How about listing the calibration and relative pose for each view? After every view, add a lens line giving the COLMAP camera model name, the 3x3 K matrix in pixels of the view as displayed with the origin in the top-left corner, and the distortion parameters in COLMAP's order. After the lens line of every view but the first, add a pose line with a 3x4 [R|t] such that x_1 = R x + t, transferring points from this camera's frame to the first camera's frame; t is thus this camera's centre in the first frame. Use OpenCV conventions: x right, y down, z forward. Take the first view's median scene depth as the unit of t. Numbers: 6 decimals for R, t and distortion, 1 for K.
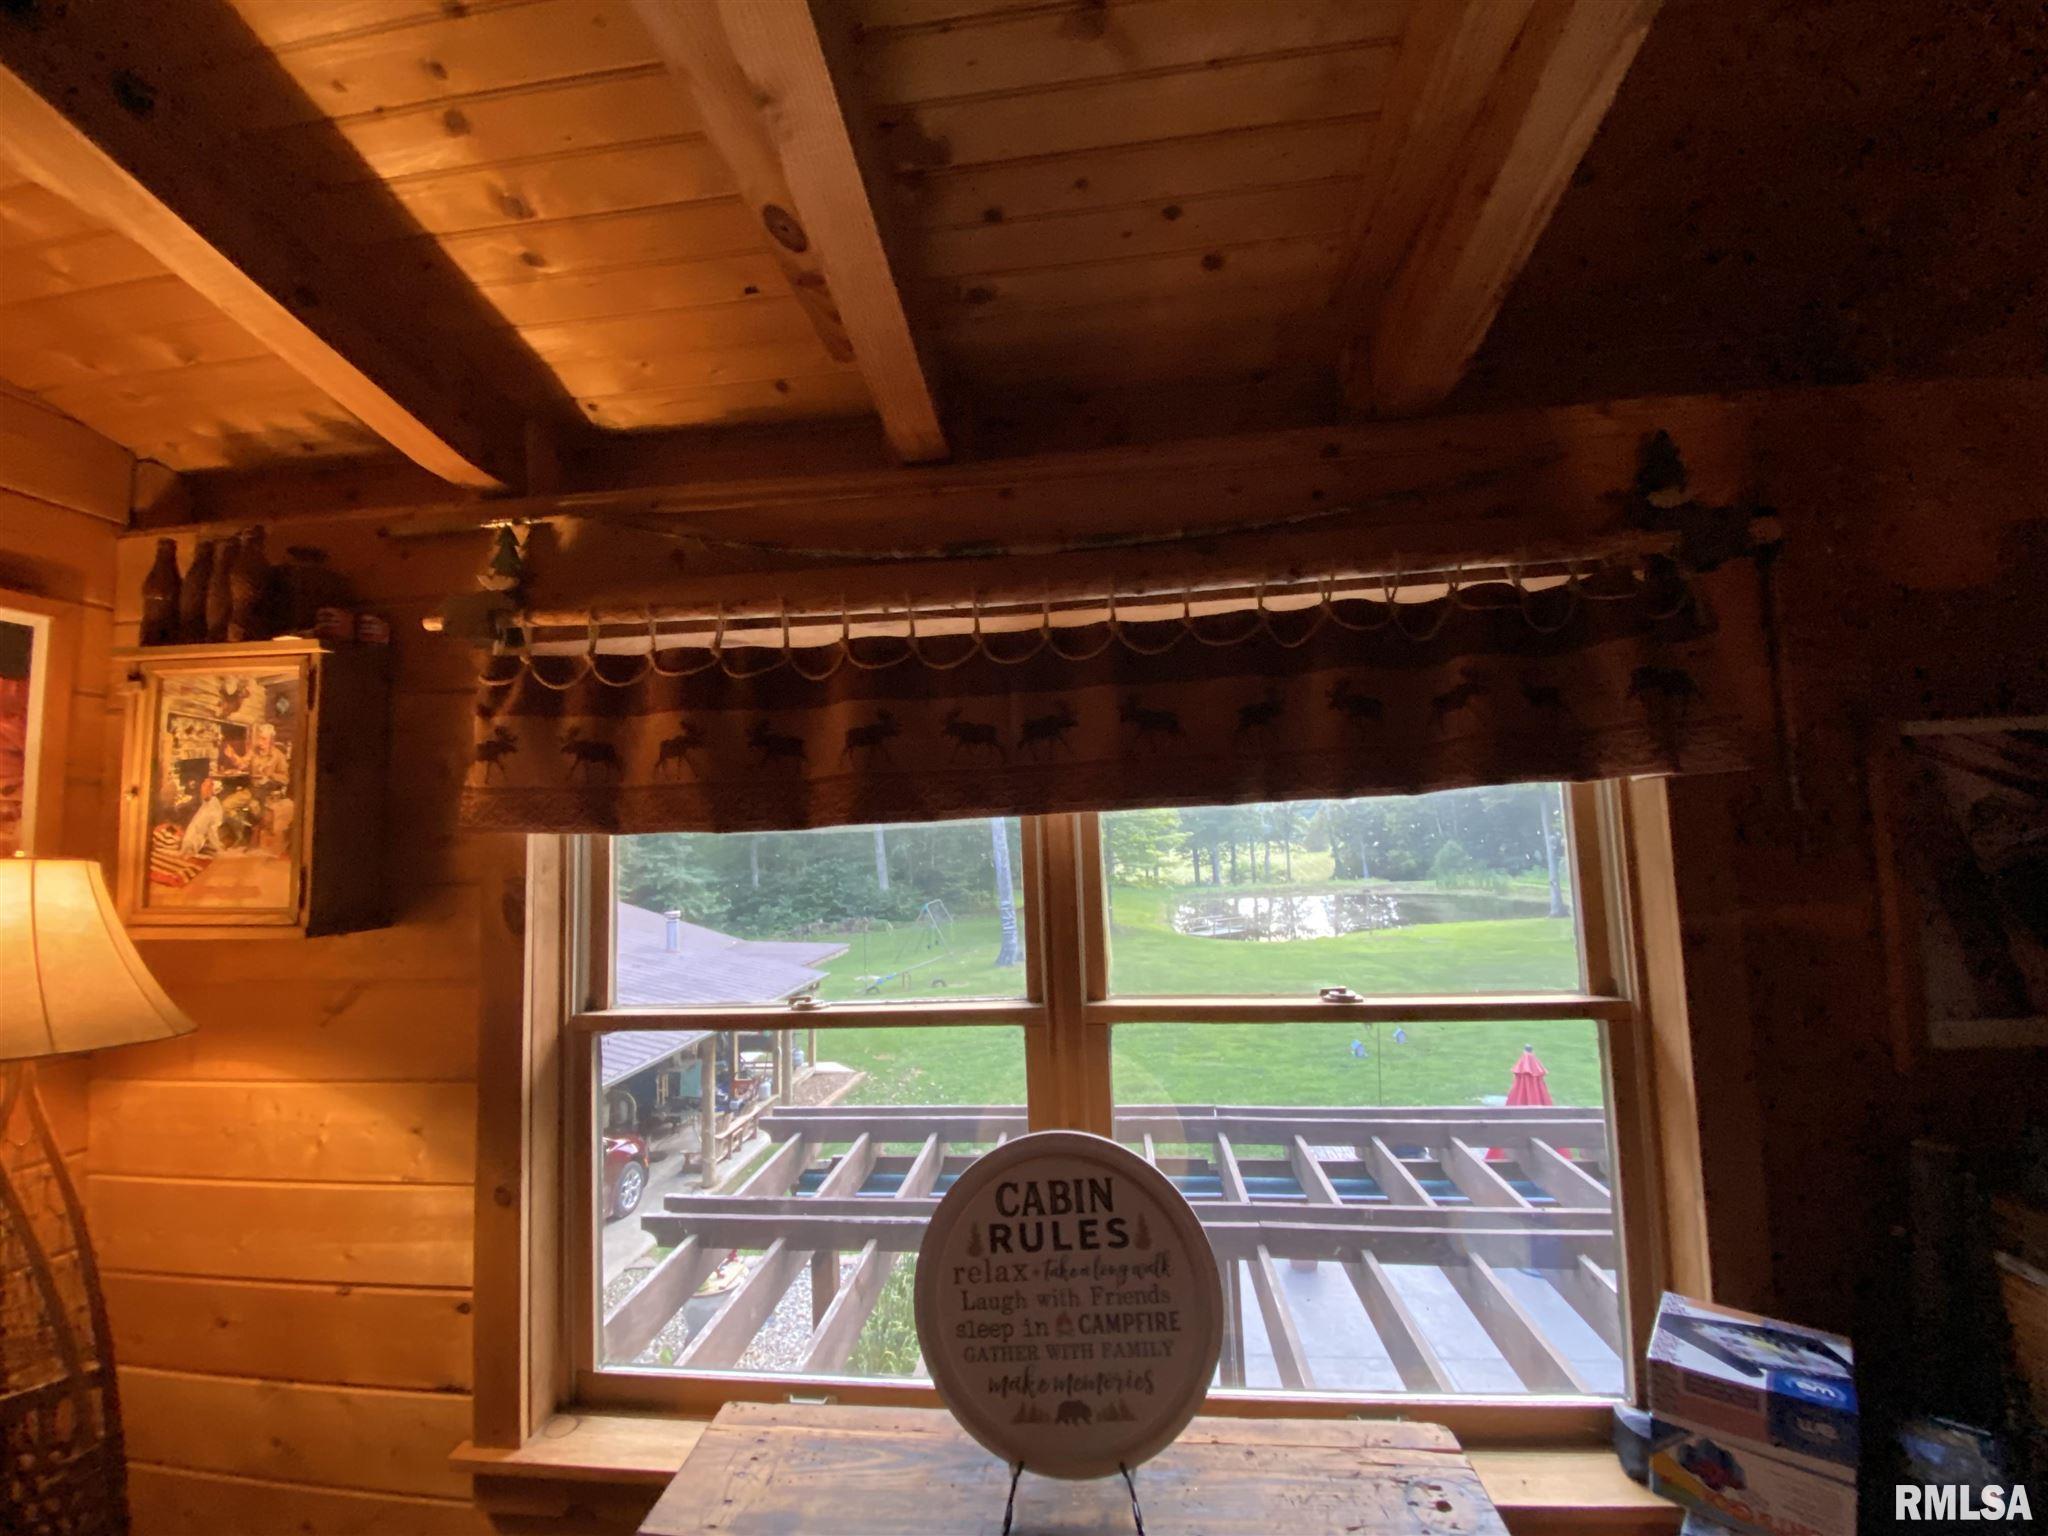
lens RADIAL K [[830.1, 0, 1017.2], [0, 830.1, 770.9], [0, 0, 1]] dist [0.016651, -0.018628]
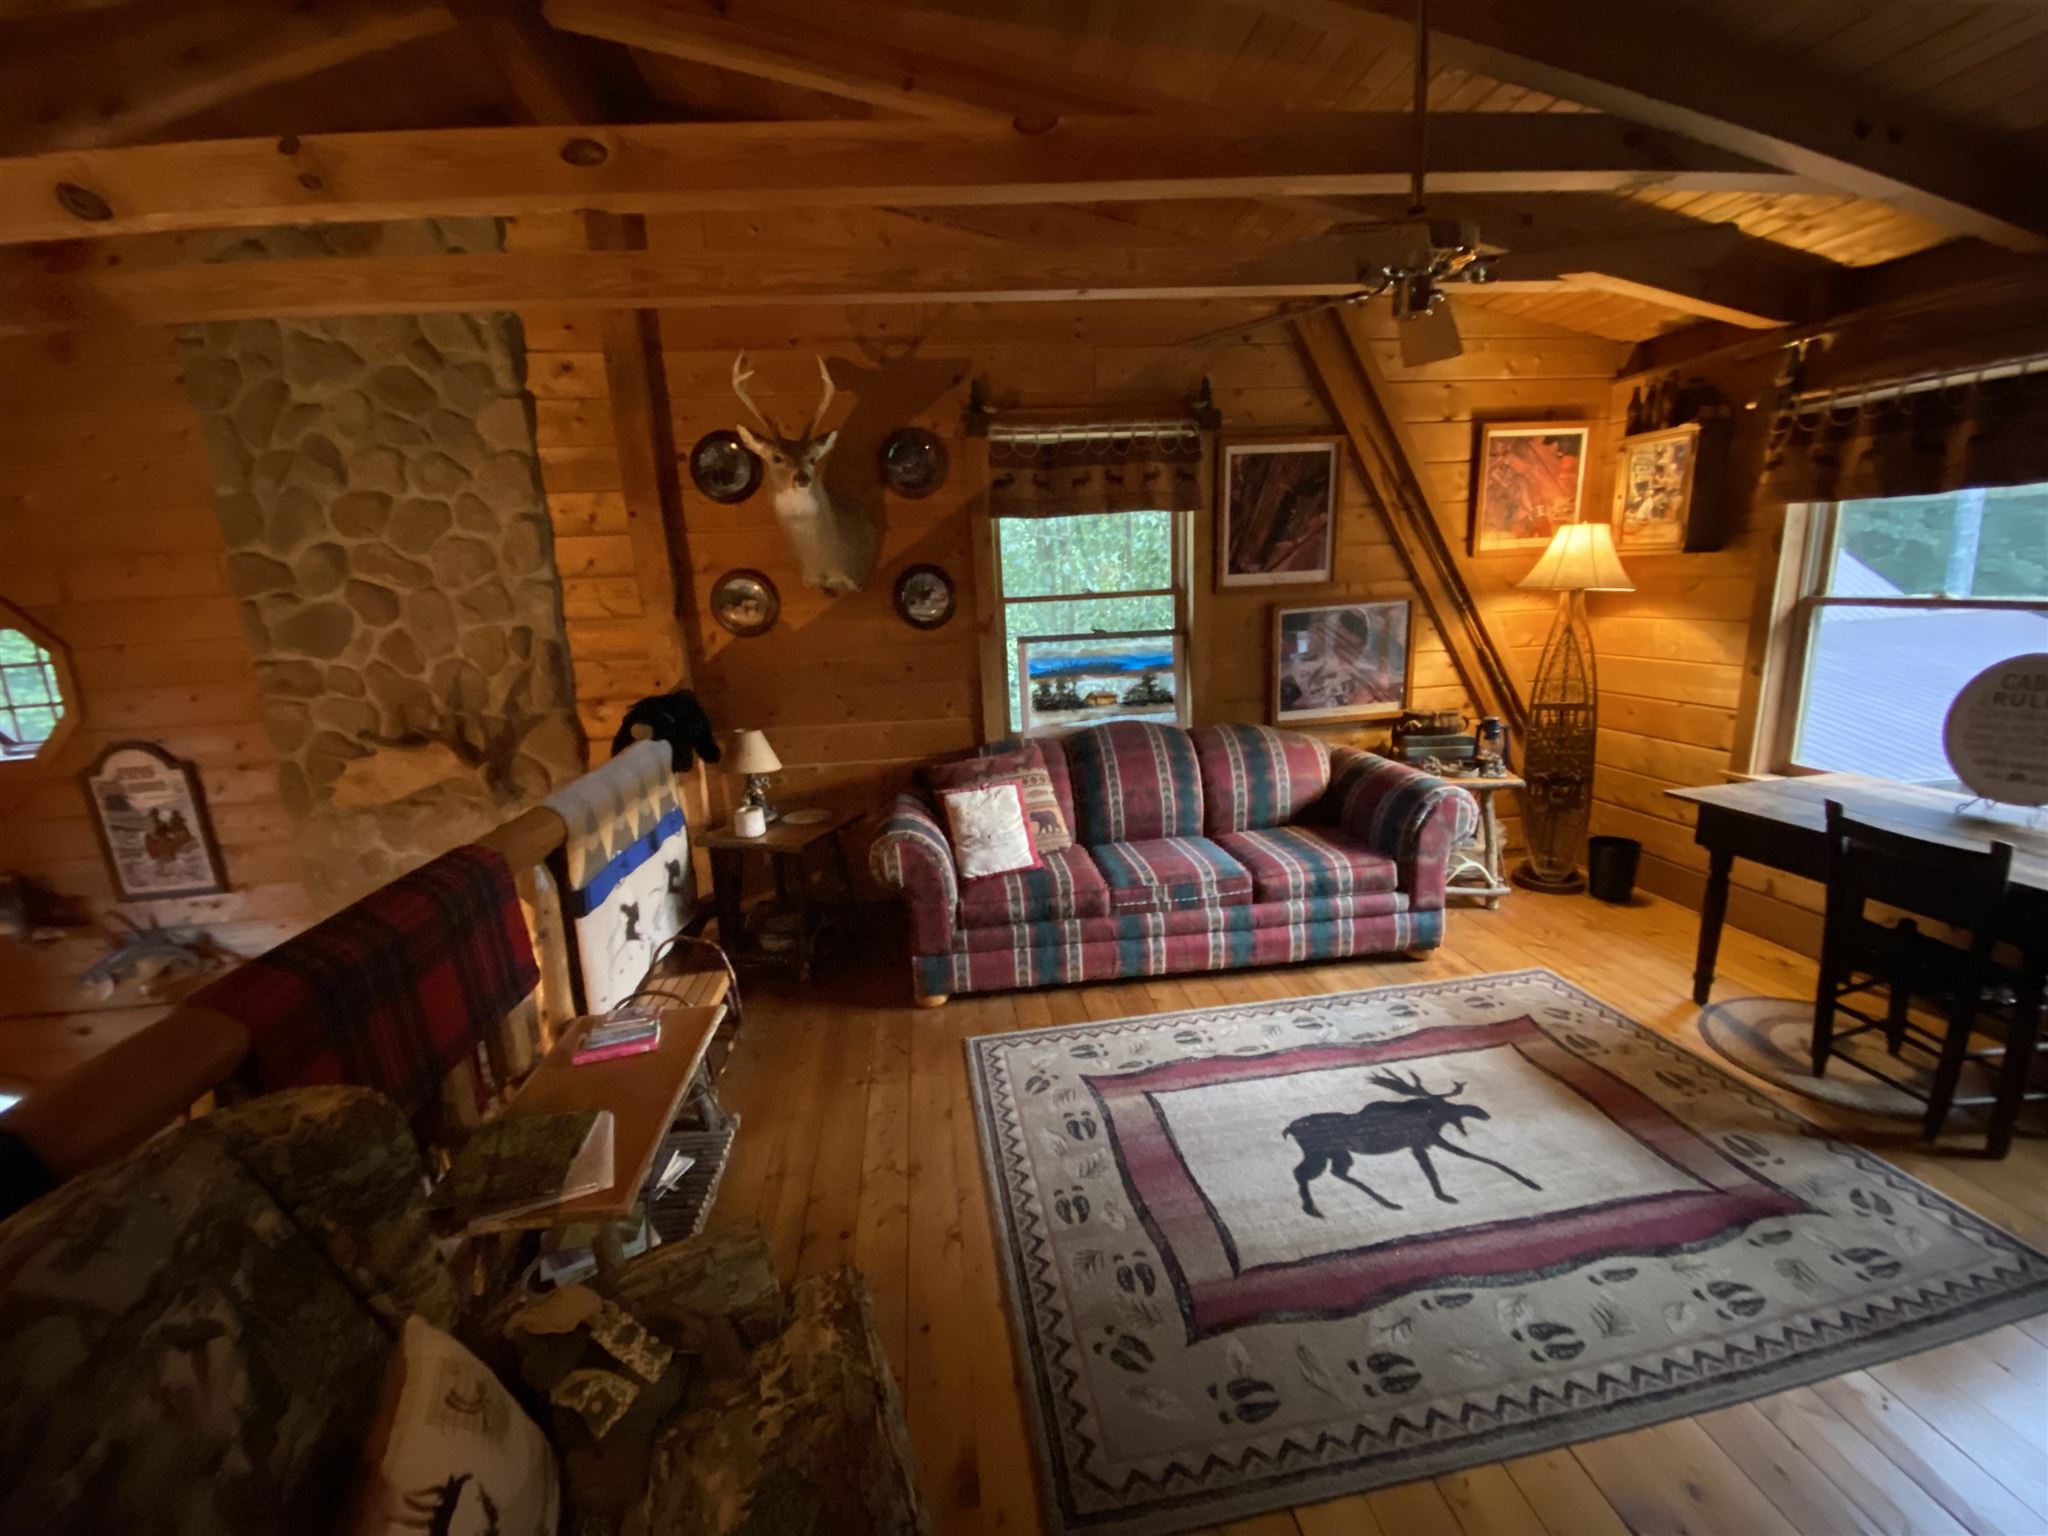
lens RADIAL K [[830.1, 0, 1017.2], [0, 830.1, 770.9], [0, 0, 1]] dist [0.016651, -0.018628]
pose [[0.230807, 0.229716, -0.945494, 1.120221], [0.110019, 0.959338, 0.259936, -0.037572], [0.966759, -0.164017, 0.196149, -1.431226]]
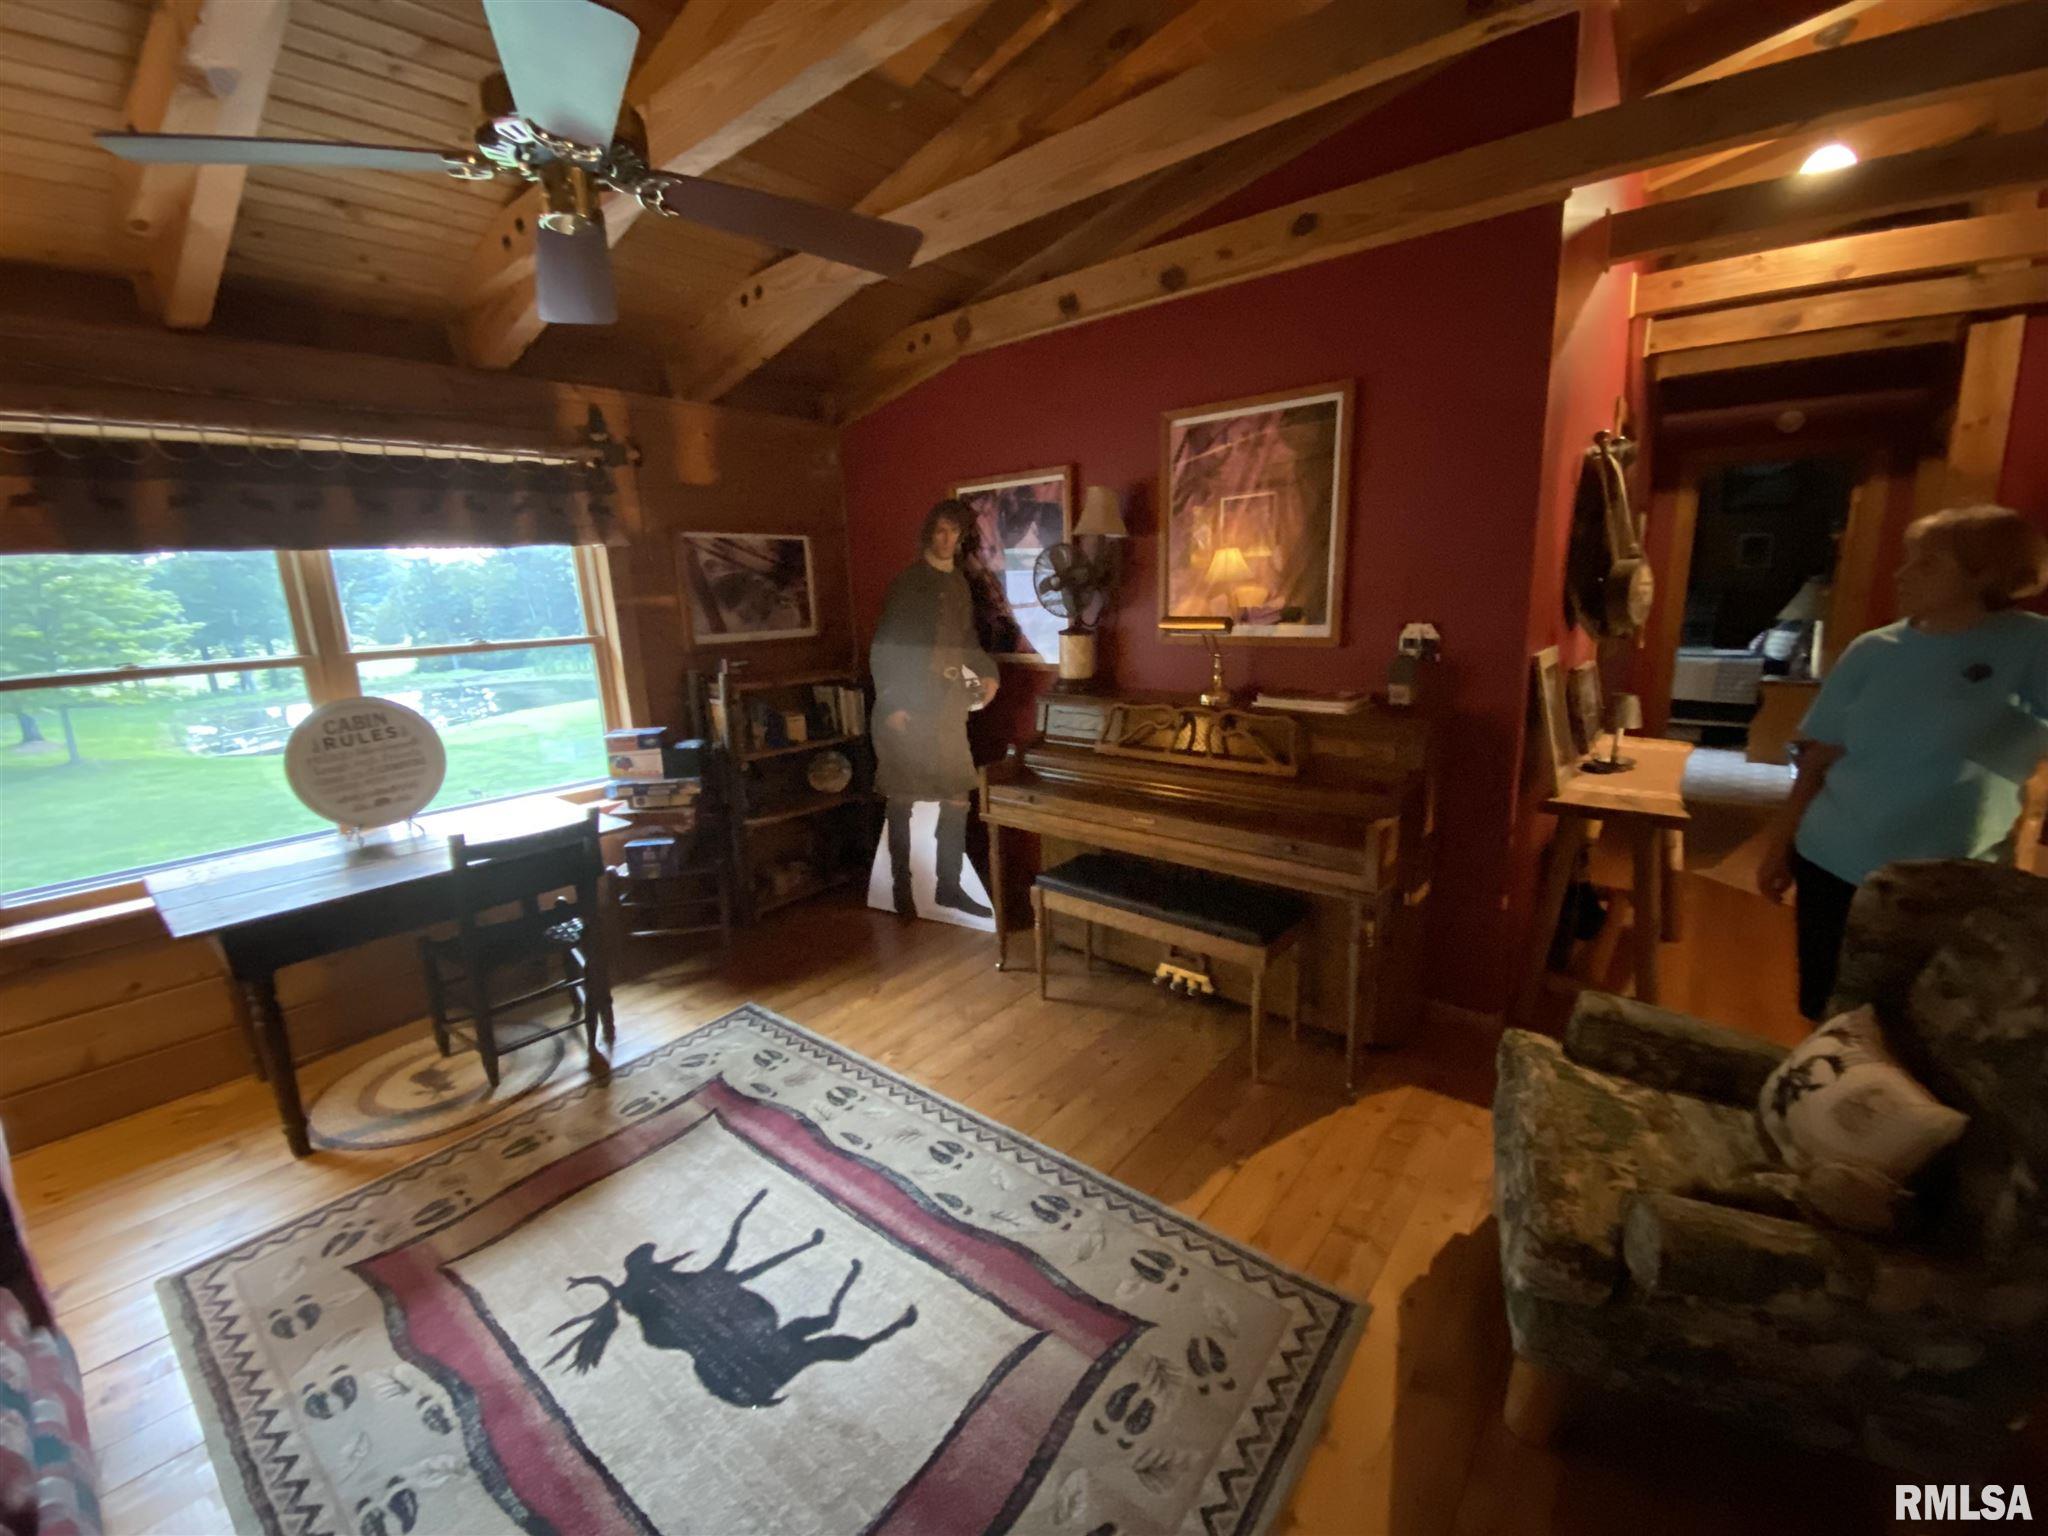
lens RADIAL K [[830.1, 0, 1017.2], [0, 830.1, 770.9], [0, 0, 1]] dist [0.016651, -0.018628]
pose [[0.551180, -0.164102, 0.818090, -0.702761], [-0.044993, 0.973197, 0.225529, 0.039776], [-0.833173, -0.161116, 0.529023, -1.440873]]
